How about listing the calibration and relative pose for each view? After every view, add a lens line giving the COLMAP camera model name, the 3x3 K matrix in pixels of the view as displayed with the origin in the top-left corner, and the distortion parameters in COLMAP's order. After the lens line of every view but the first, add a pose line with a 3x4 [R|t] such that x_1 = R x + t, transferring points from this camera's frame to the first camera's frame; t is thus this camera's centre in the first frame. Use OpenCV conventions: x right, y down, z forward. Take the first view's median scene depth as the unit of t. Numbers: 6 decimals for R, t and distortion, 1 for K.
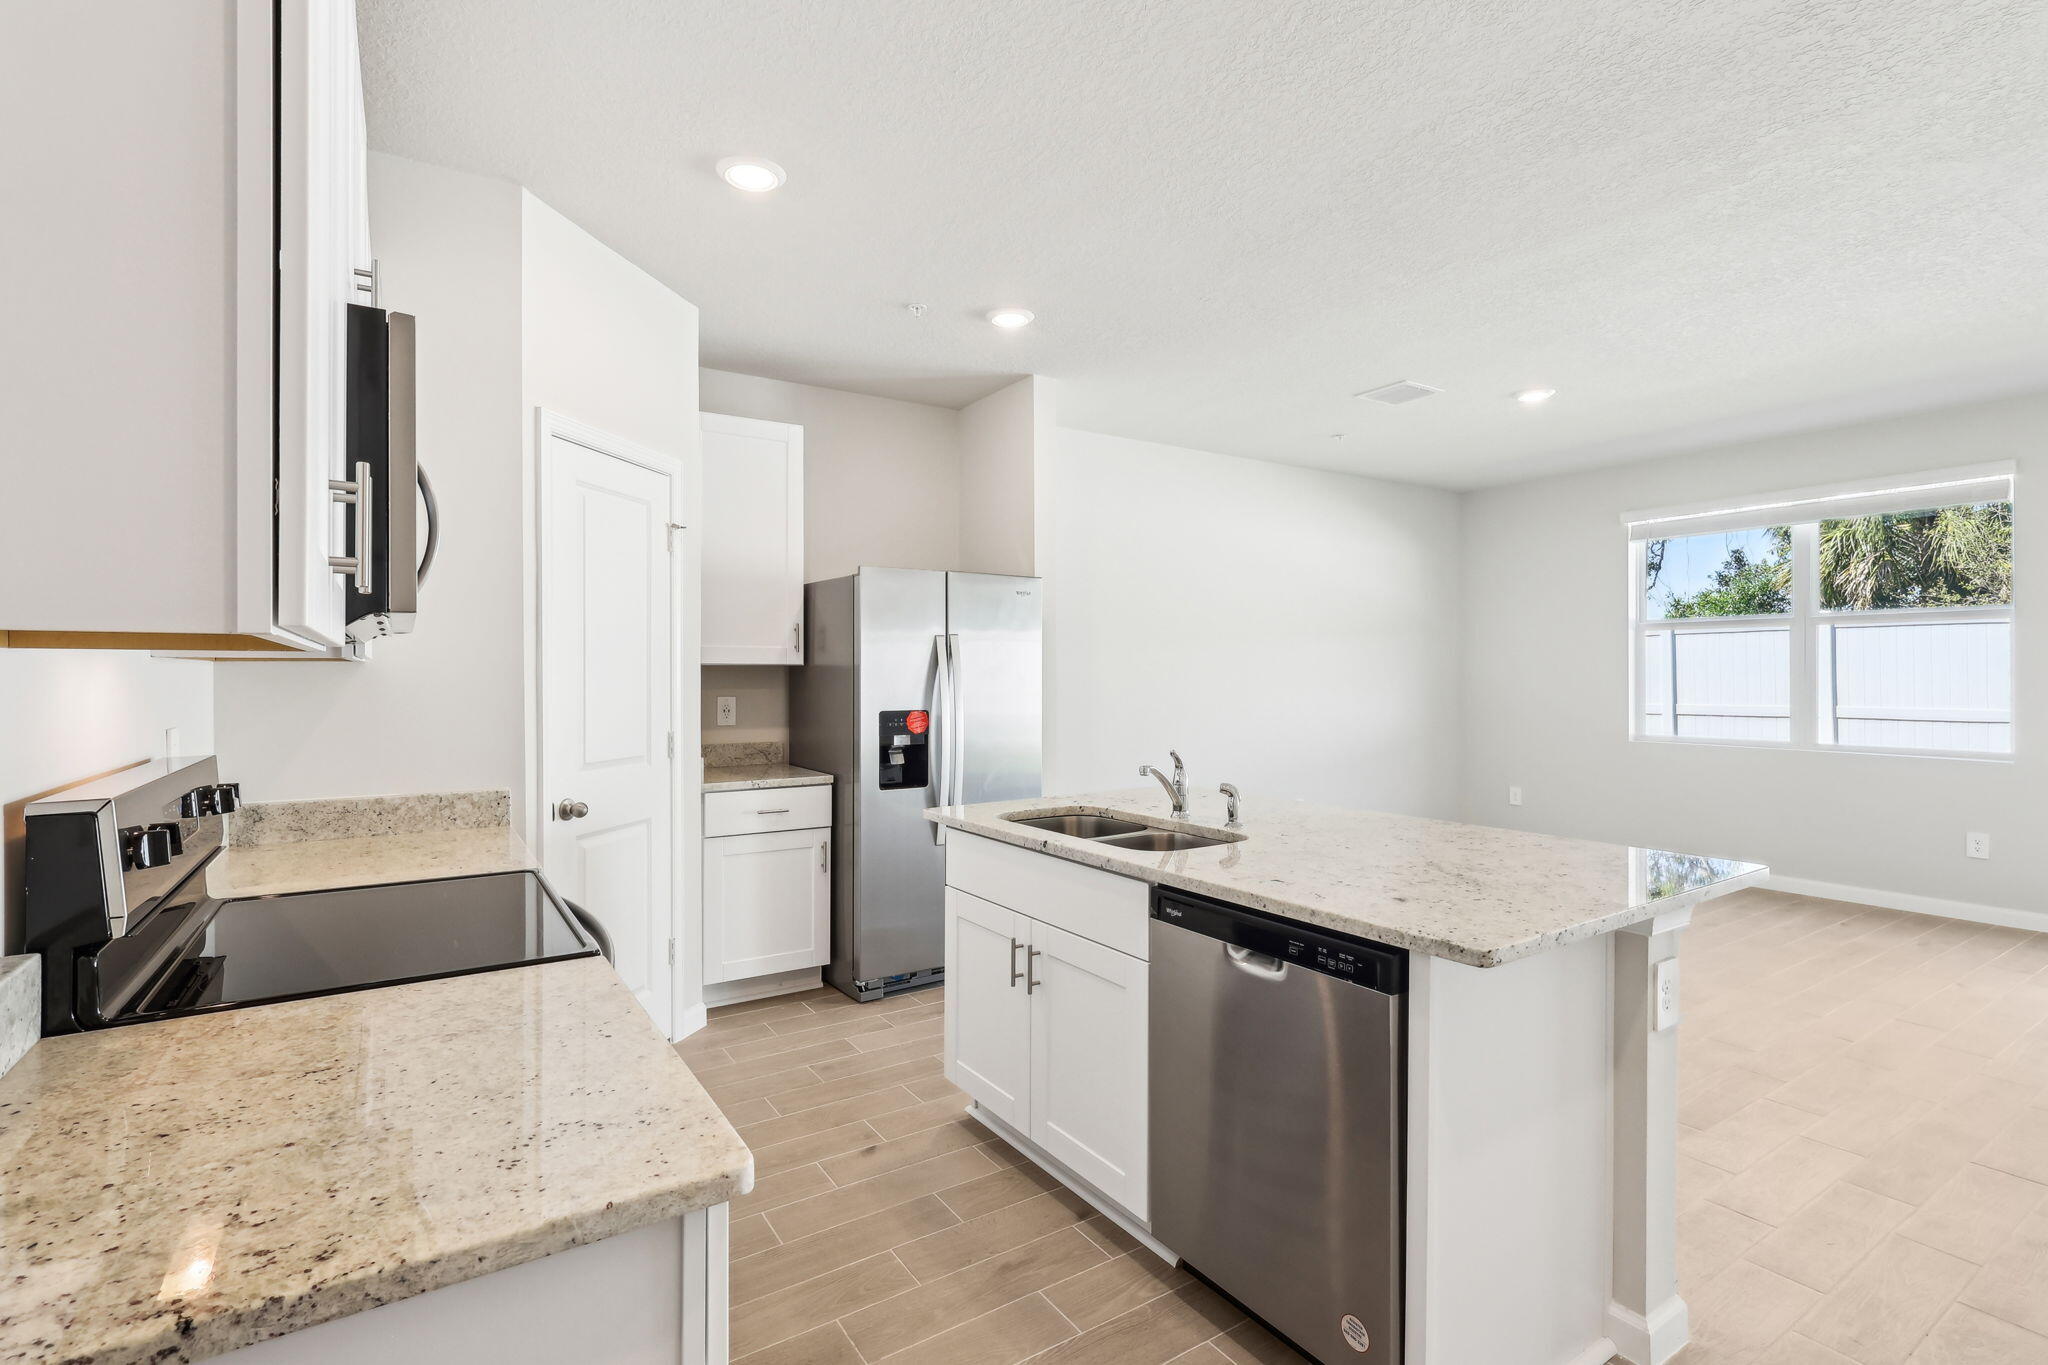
lens RADIAL K [[957.0, 0, 1028.0], [0, 957.0, 668.5], [0, 0, 1]] dist [-0.003987, 0.000383]
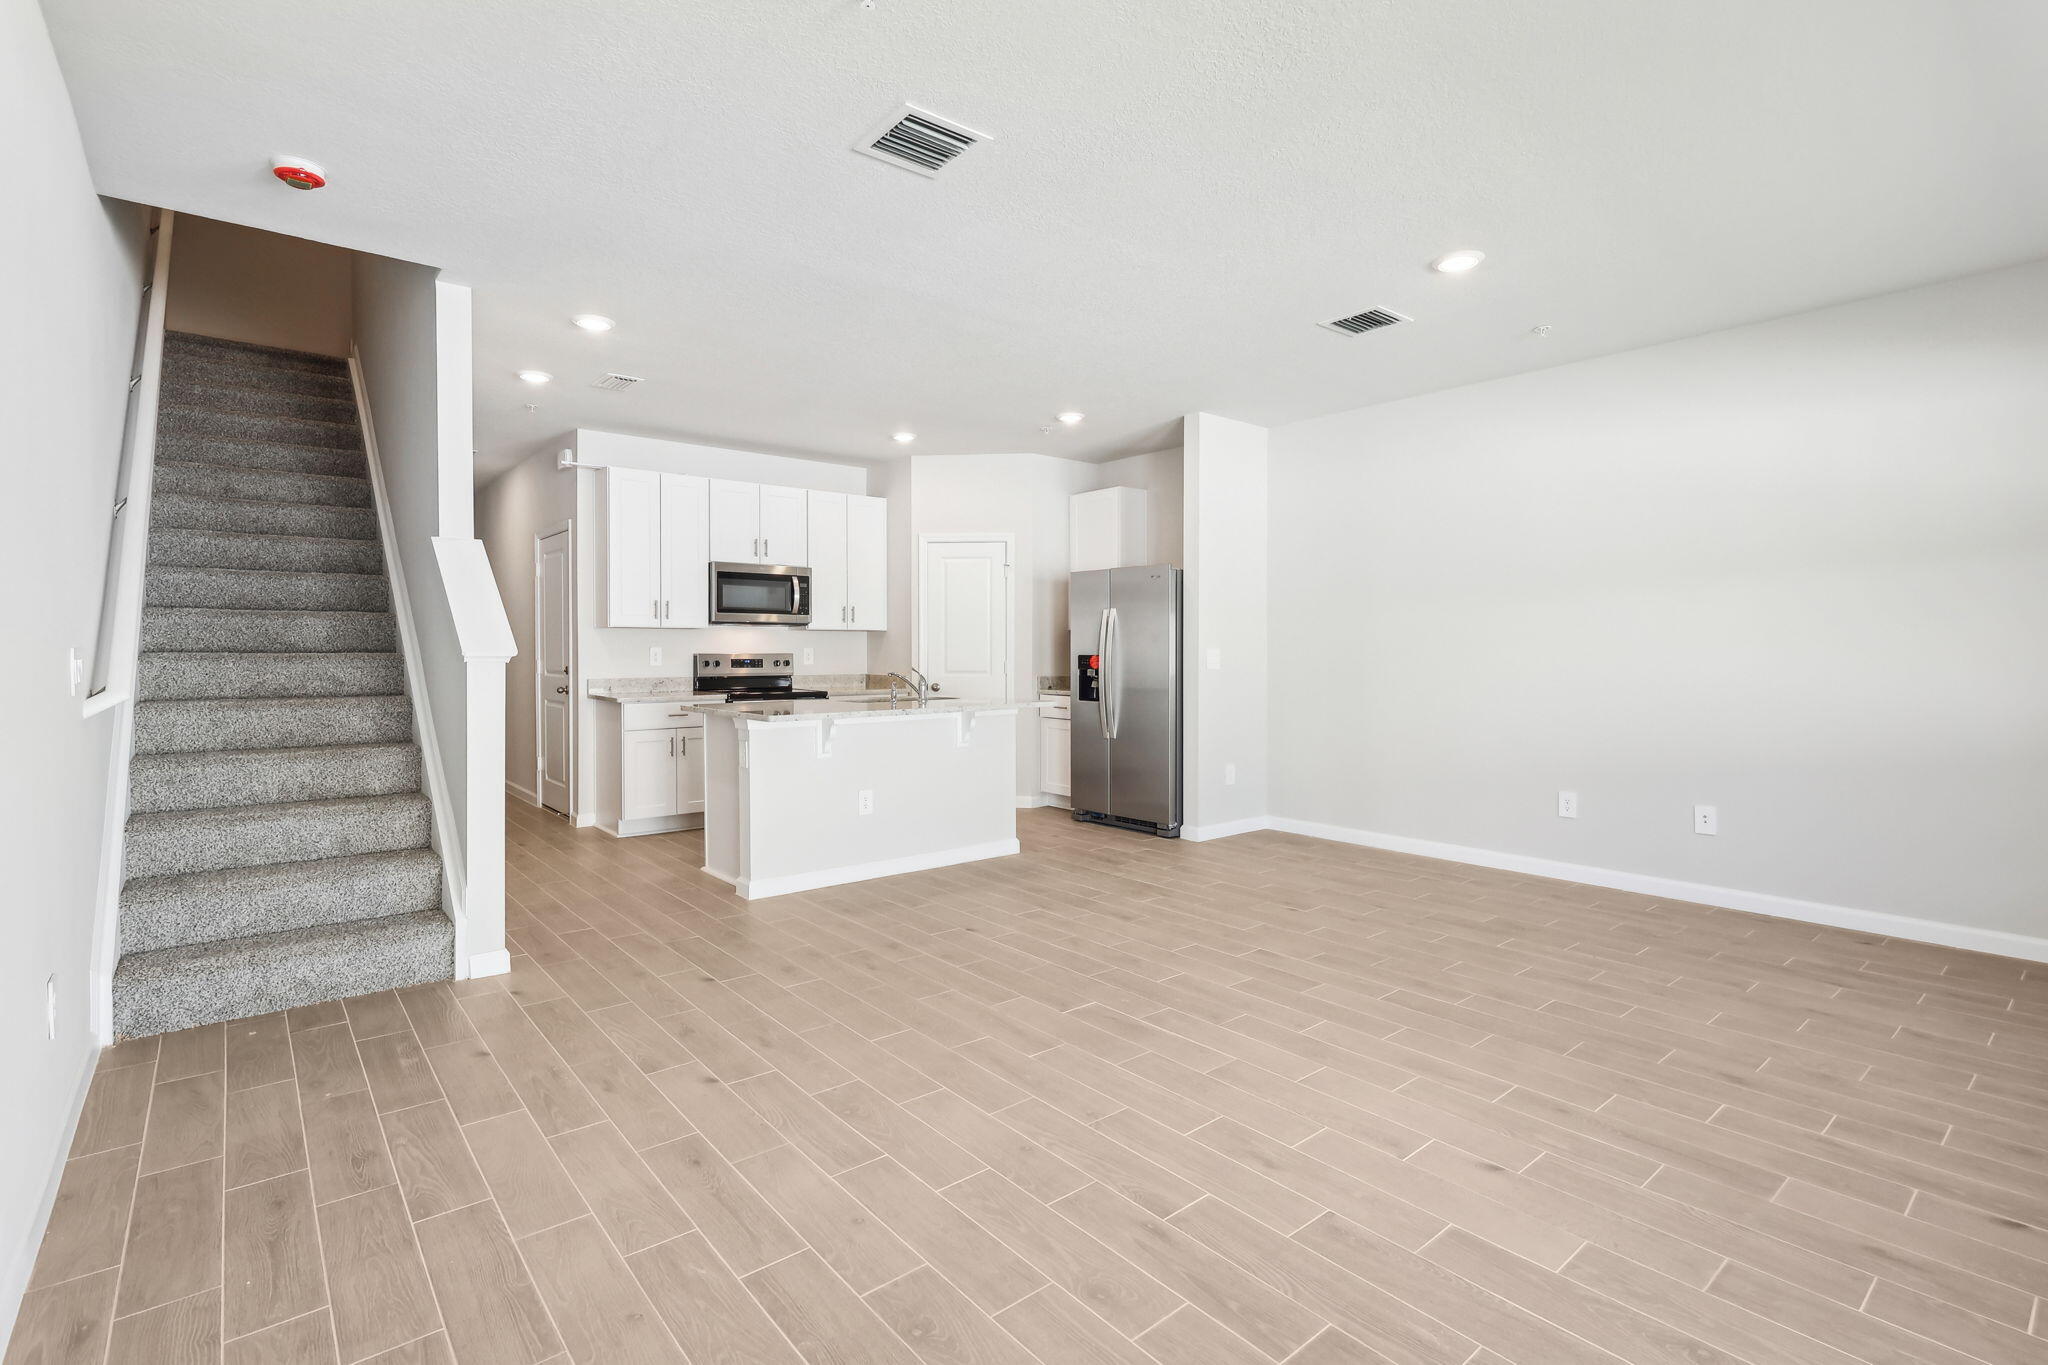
lens RADIAL K [[957.0, 0, 1019.8], [0, 957.0, 664.9], [0, 0, 1]] dist [-0.003987, 0.000383]
pose [[0.094314, 0.018831, -0.995364, 1.546647], [0.007121, 0.999783, 0.019590, 0.027670], [0.995517, -0.008936, 0.094159, 0.712214]]
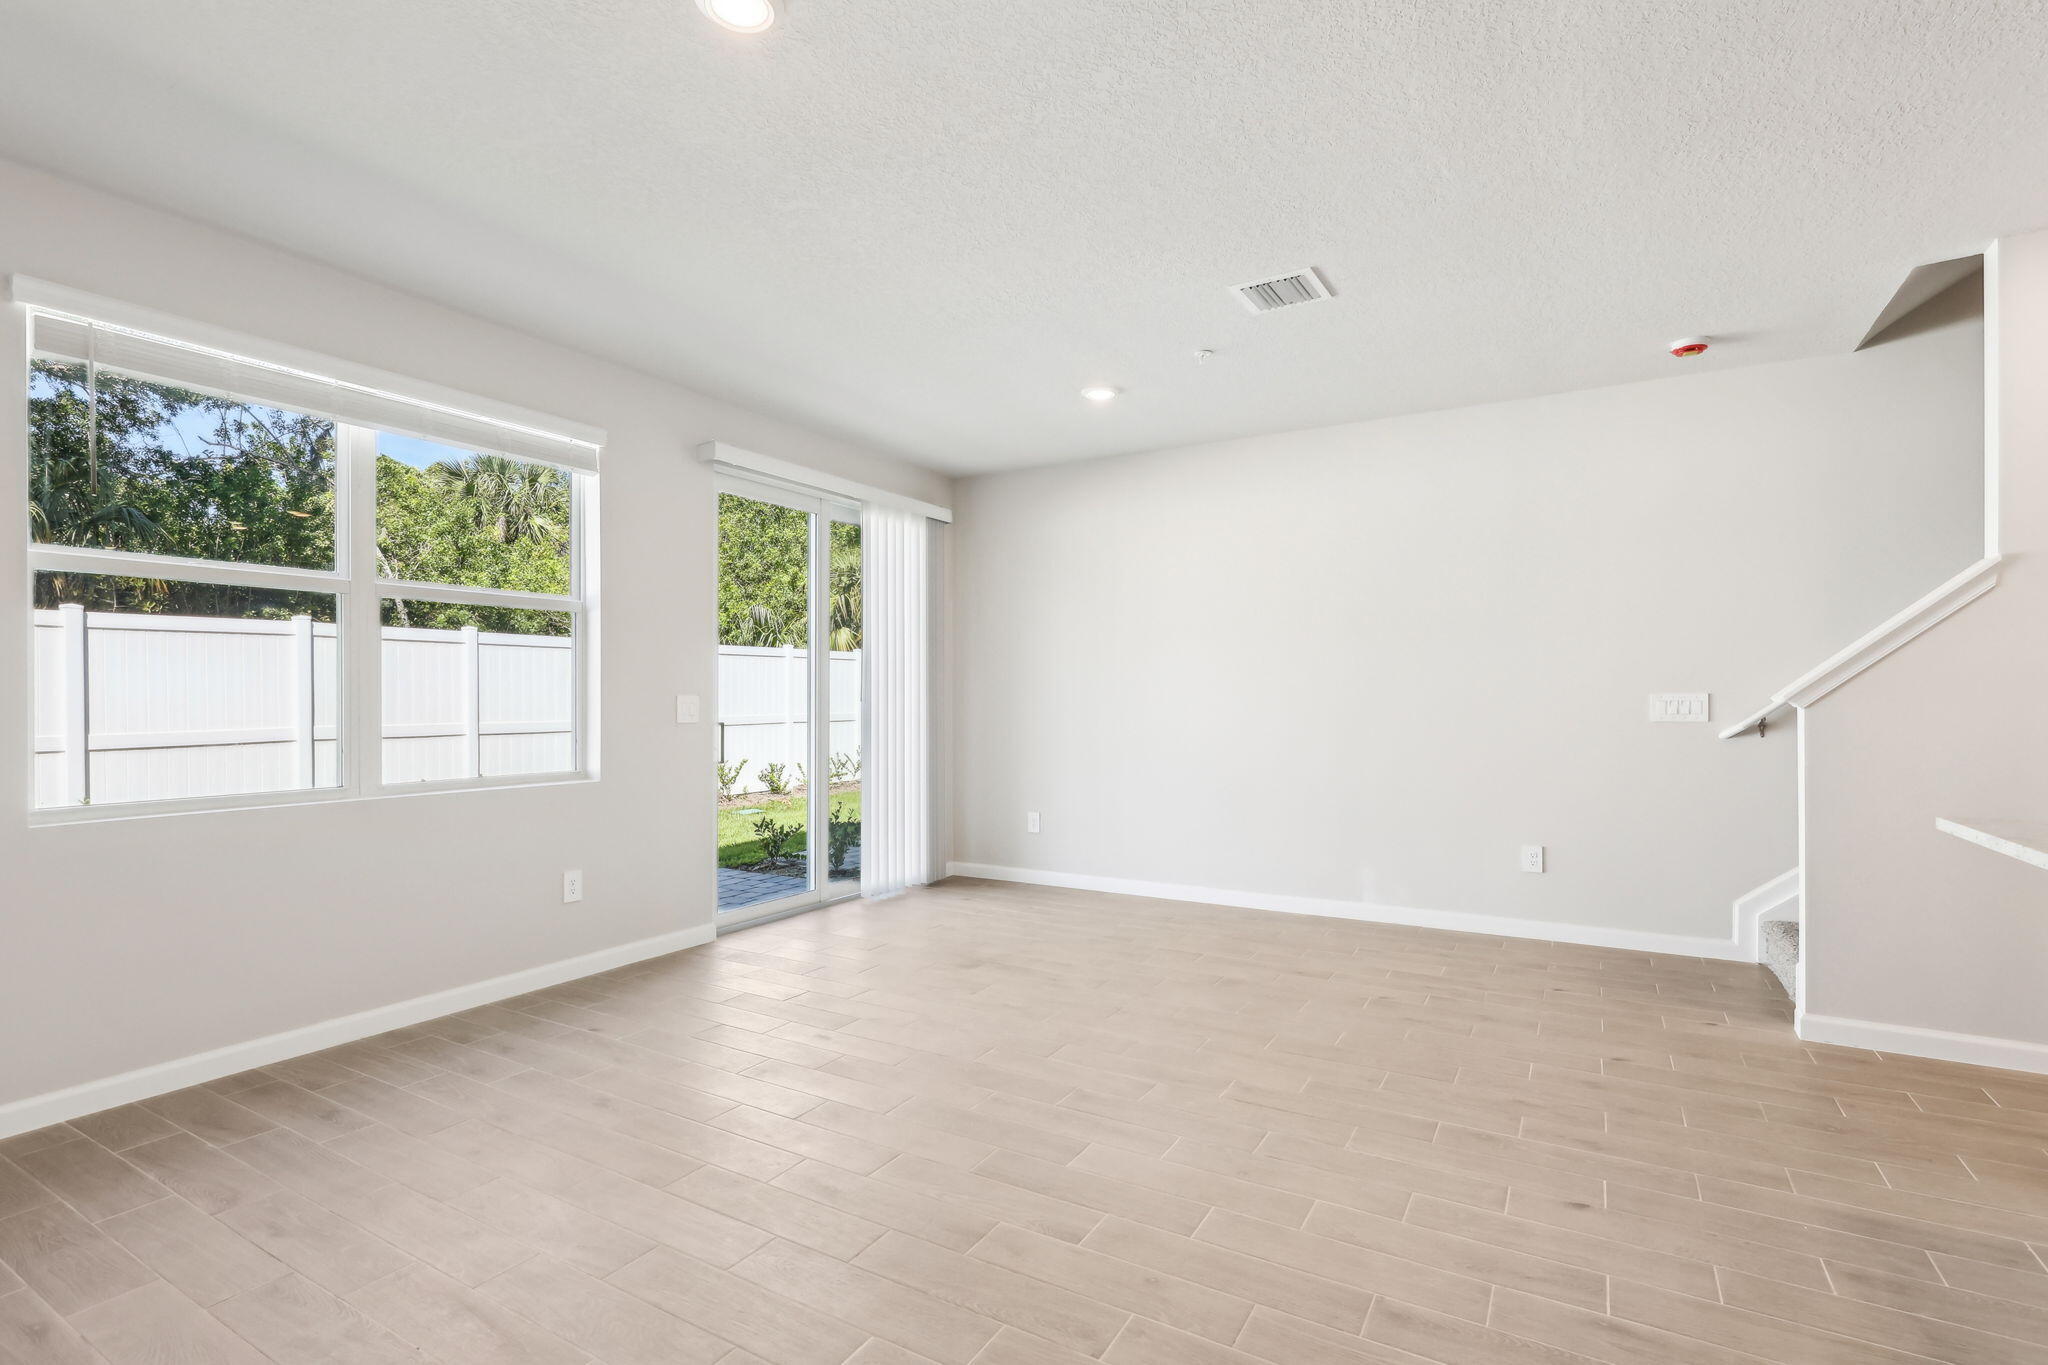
lens RADIAL K [[983.9, 0, 1024.8], [0, 983.9, 687.7], [0, 0, 1]] dist [-0.000737, 0.001883]
pose [[-0.426024, 0.010592, 0.904650, 0.079015], [-0.003552, 0.999904, -0.013380, 0.035058], [-0.904705, -0.008913, -0.425946, 1.324081]]
